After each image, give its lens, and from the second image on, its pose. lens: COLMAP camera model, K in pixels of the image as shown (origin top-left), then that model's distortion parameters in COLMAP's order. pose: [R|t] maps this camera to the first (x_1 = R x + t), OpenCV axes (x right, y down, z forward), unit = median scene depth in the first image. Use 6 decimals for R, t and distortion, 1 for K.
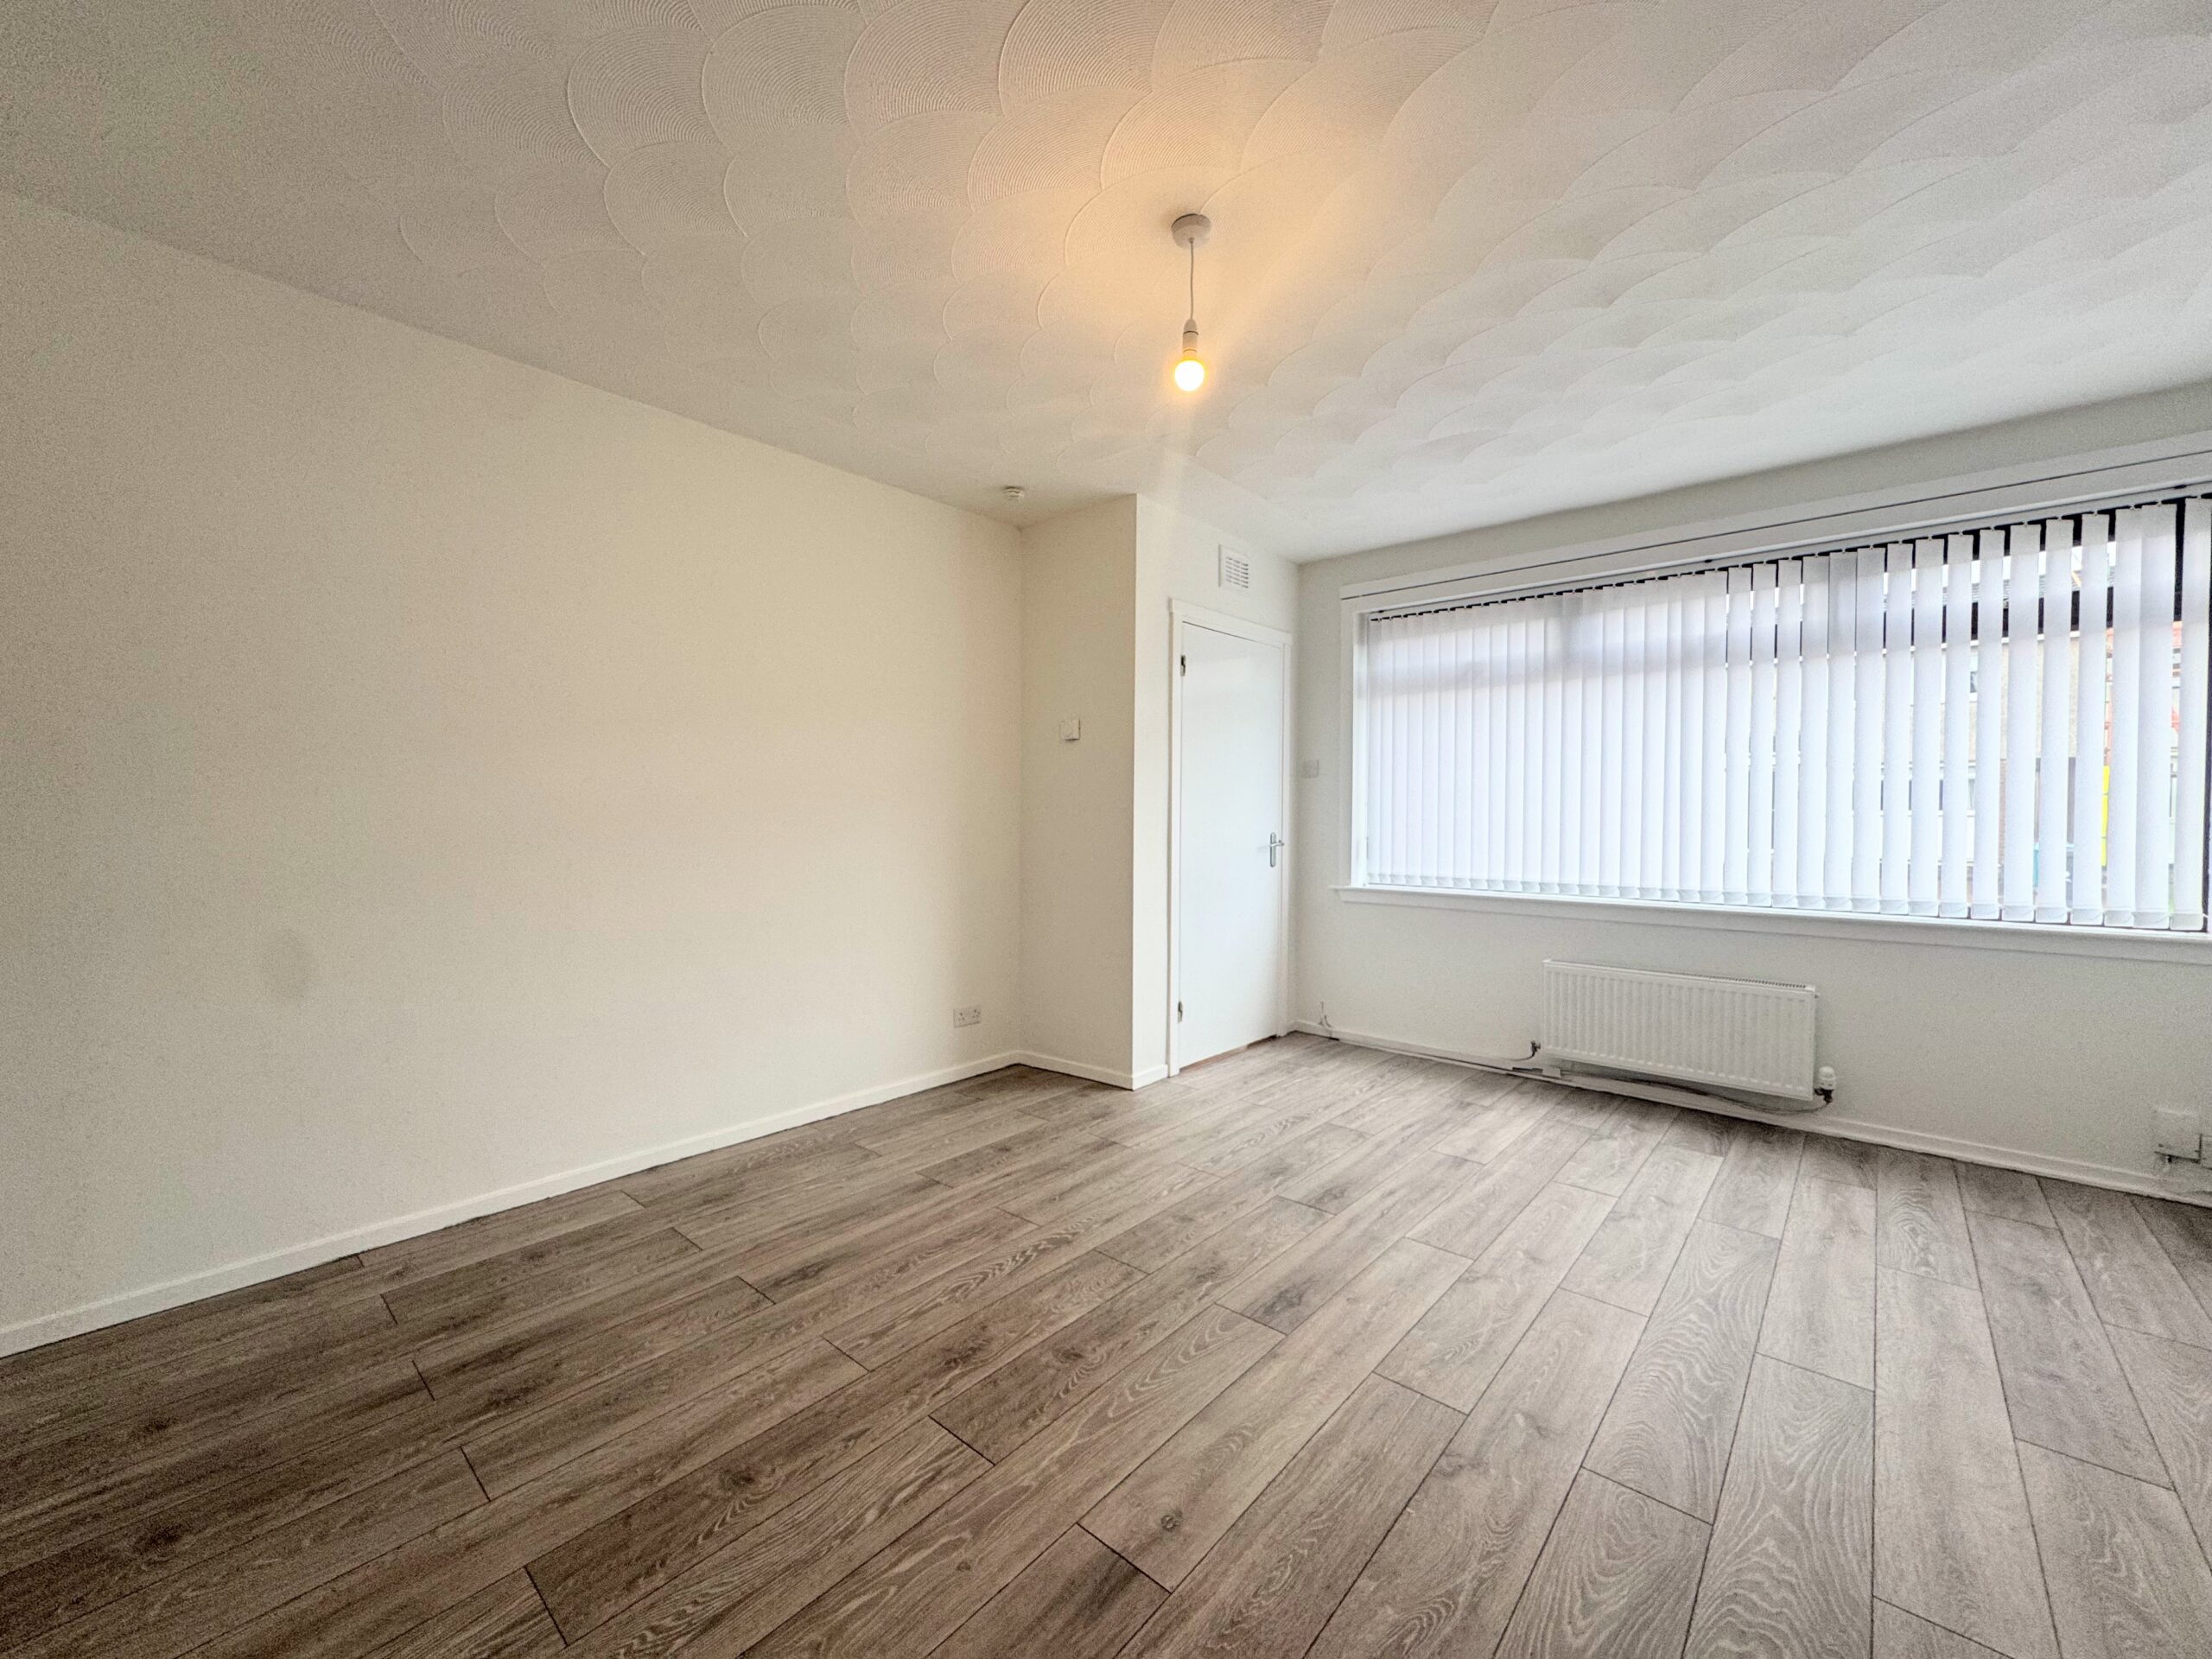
lens RADIAL K [[882.1, 0, 1095.2], [0, 882.1, 835.8], [0, 0, 1]] dist [0.000208, -0.000041]
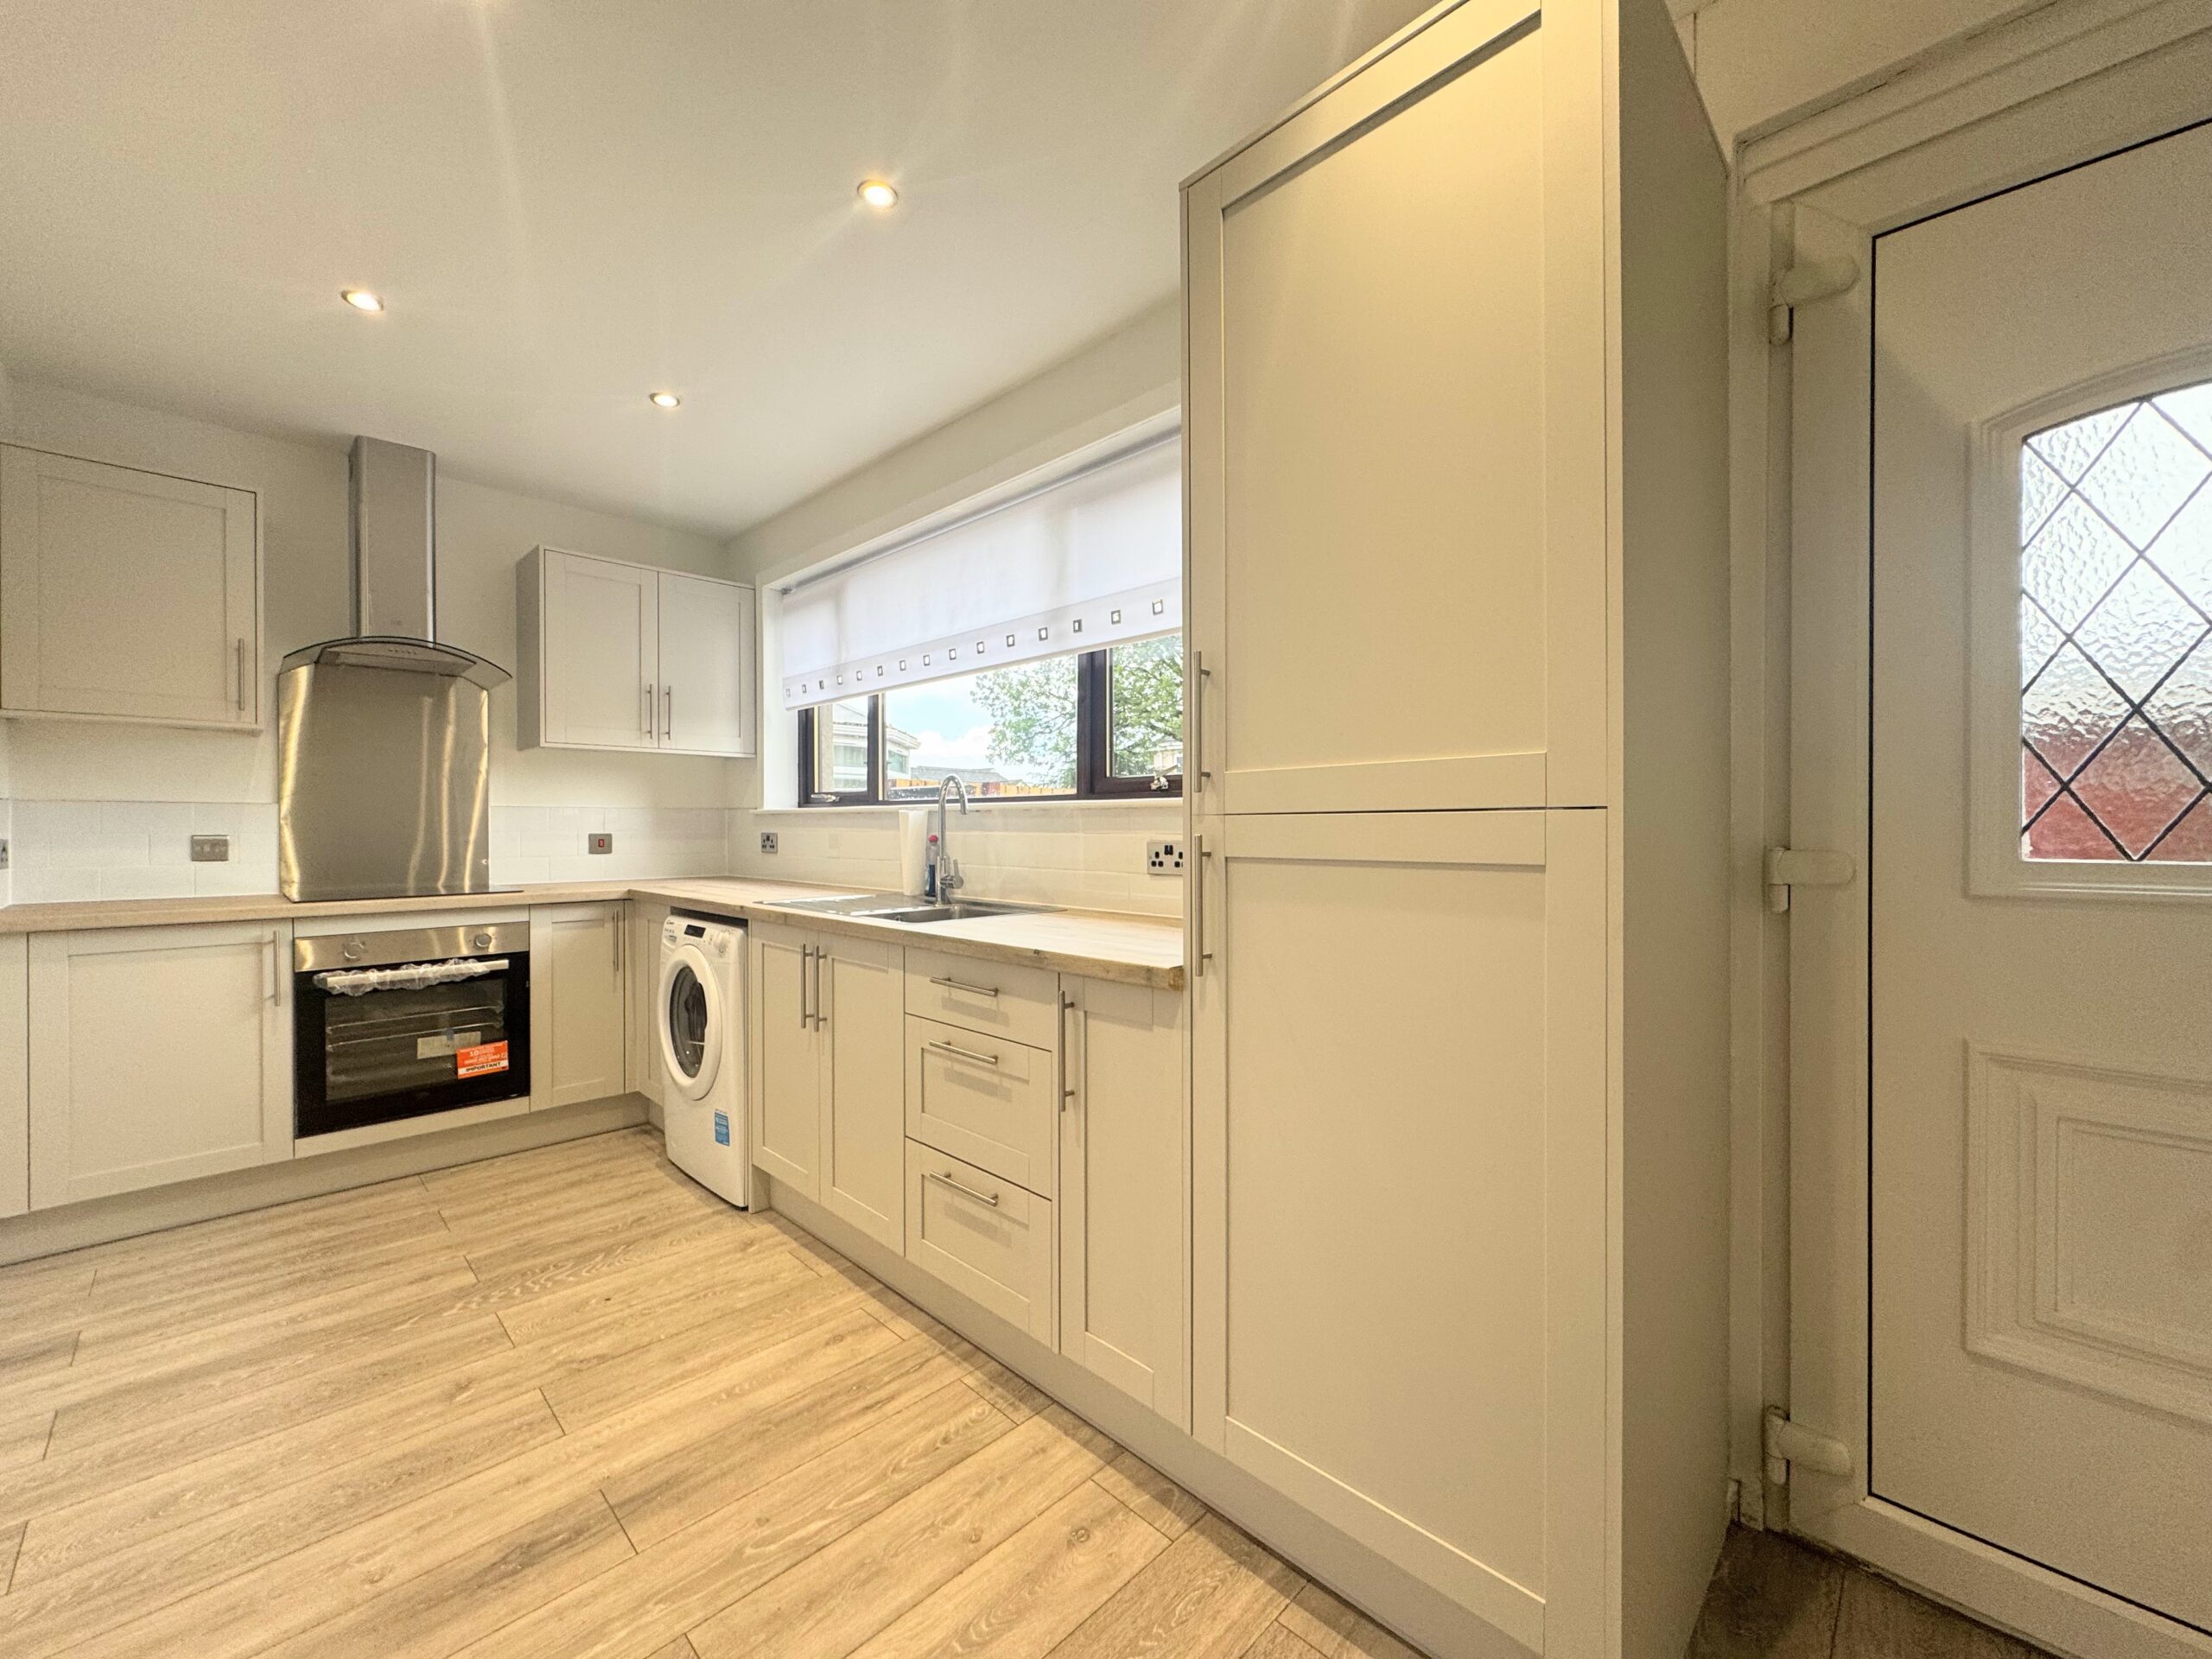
lens RADIAL K [[882.1, 0, 1107.6], [0, 882.1, 826.4], [0, 0, 1]] dist [0.000208, -0.000041]
pose [[-0.998456, 0.018599, 0.052347, 0.186366], [0.018936, 0.999803, 0.005956, -0.016198], [-0.052226, 0.006938, -0.998611, 1.588687]]
